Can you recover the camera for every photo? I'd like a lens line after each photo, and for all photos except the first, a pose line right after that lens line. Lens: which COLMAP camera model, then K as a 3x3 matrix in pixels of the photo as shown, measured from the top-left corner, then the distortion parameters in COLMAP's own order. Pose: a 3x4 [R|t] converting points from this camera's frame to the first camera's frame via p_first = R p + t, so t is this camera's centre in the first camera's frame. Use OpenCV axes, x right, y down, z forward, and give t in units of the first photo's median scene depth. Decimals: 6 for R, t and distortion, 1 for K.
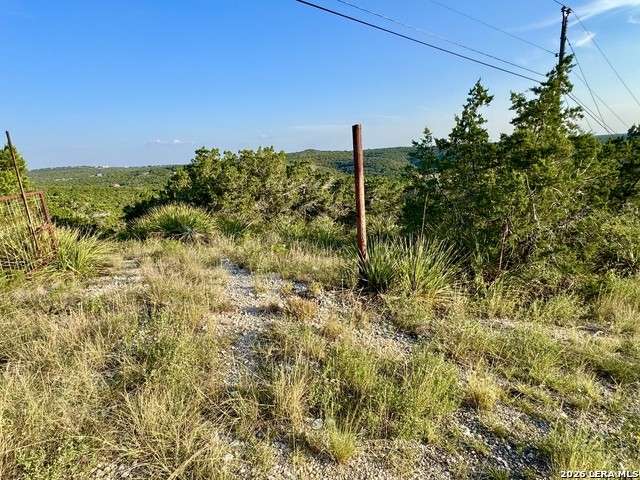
lens RADIAL K [[338.9, 0, 320.0], [0, 338.9, 240.0], [0, 0, 1]] dist [-0.006112, -0.000301]
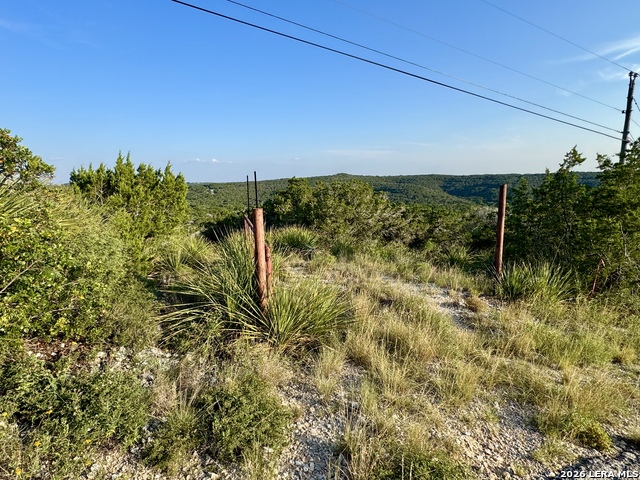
lens RADIAL K [[337.7, 0, 321.4], [0, 337.7, 239.9], [0, 0, 1]] dist [0.000518, 0.000764]
pose [[0.995518, 0.054041, -0.077608, -0.165631], [-0.059005, 0.996258, -0.063157, 0.011594], [0.073904, 0.067453, 0.994981, -0.149618]]
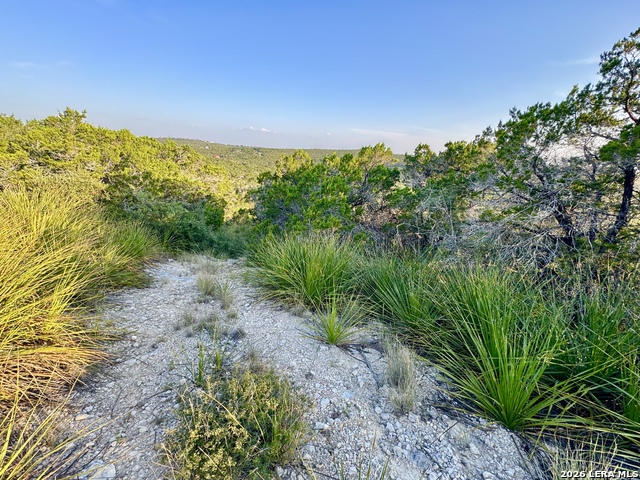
lens RADIAL K [[253.5, 0, 323.3], [0, 253.5, 238.4], [0, 0, 1]] dist [-0.000826, -0.000108]
pose [[0.978742, 0.171425, -0.112599, -0.653205], [-0.161406, 0.982513, 0.092827, -0.073831], [0.126543, -0.072679, 0.989295, 0.920561]]
